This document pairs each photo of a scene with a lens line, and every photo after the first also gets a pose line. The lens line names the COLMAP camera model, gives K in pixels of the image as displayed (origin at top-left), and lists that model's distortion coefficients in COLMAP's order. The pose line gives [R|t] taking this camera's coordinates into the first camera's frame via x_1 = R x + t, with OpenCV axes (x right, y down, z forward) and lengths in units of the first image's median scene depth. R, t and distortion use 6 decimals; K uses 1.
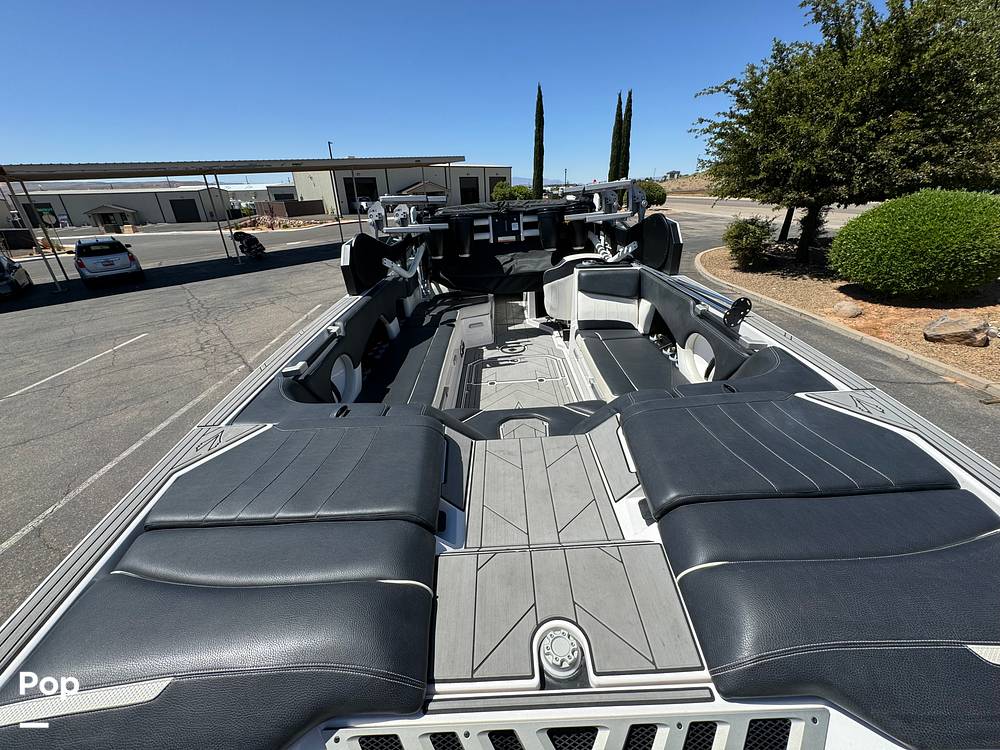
lens RADIAL K [[399.2, 0, 505.3], [0, 399.2, 377.1], [0, 0, 1]] dist [-0.001352, -0.000049]
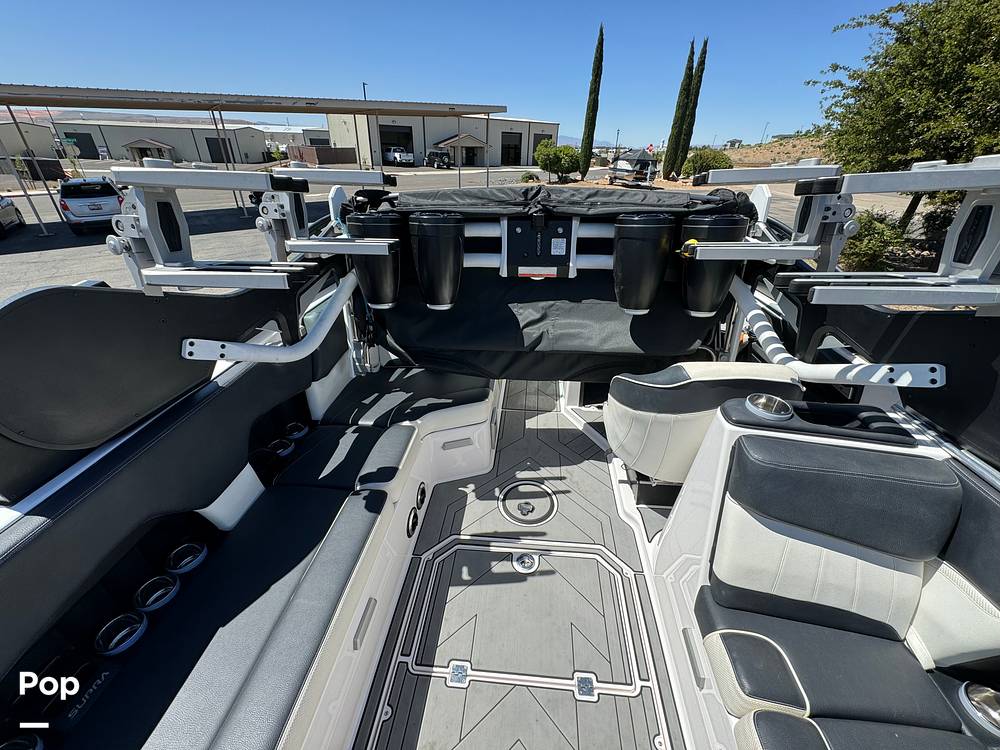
lens RADIAL K [[399.2, 0, 505.3], [0, 399.2, 377.1], [0, 0, 1]] dist [-0.001352, -0.000049]
pose [[0.993656, 0.097143, -0.056671, 0.001344], [-0.092078, 0.992029, 0.086022, -0.077244], [0.064575, -0.080258, 0.994680, 0.157738]]
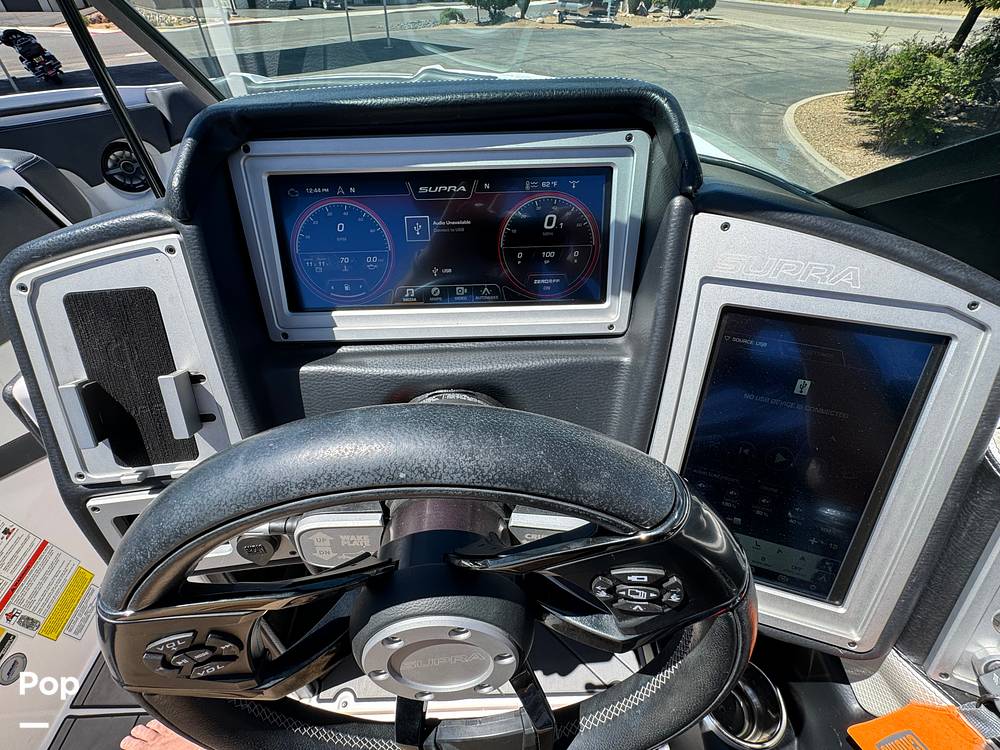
lens RADIAL K [[444.4, 0, 491.8], [0, 444.4, 374.9], [0, 0, 1]] dist [-0.002543, 0.000190]
pose [[0.999504, 0.019790, 0.024490, 0.048191], [-0.025954, 0.958189, 0.284956, -0.113878], [-0.017827, -0.285451, 0.958228, 0.291144]]
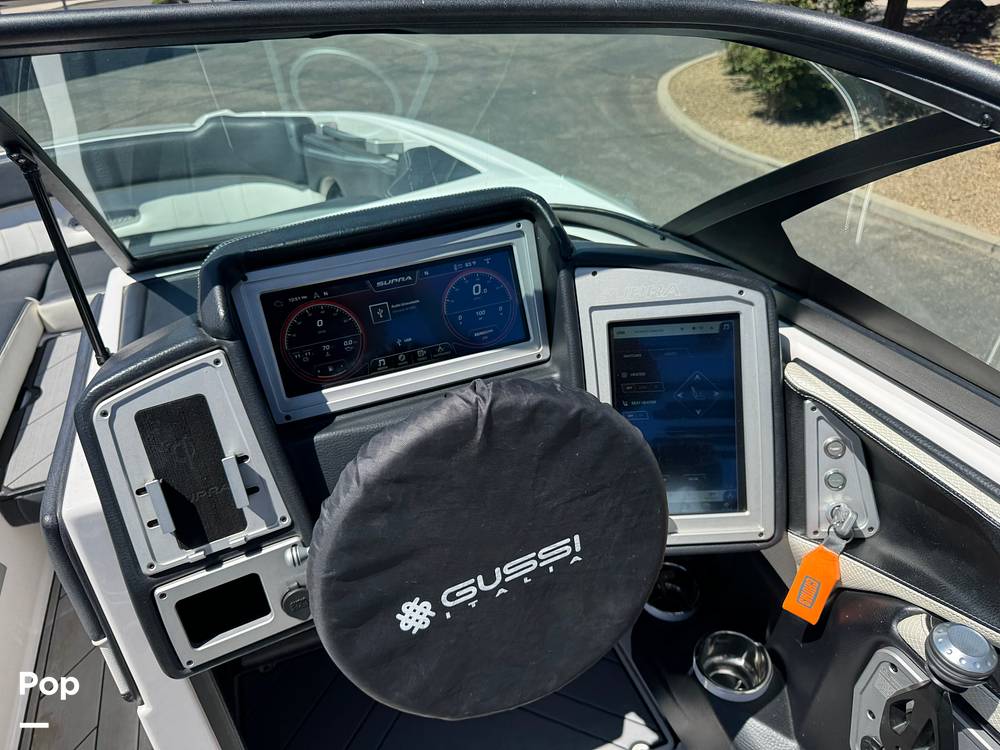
lens RADIAL K [[705.3, 0, 499.2], [0, 705.3, 391.9], [0, 0, 1]] dist [0.071963, -0.105599]
pose [[0.945355, -0.191610, 0.263799, 0.036243], [0.157780, 0.976897, 0.144145, -0.115155], [-0.285325, -0.094645, 0.953746, 0.261142]]
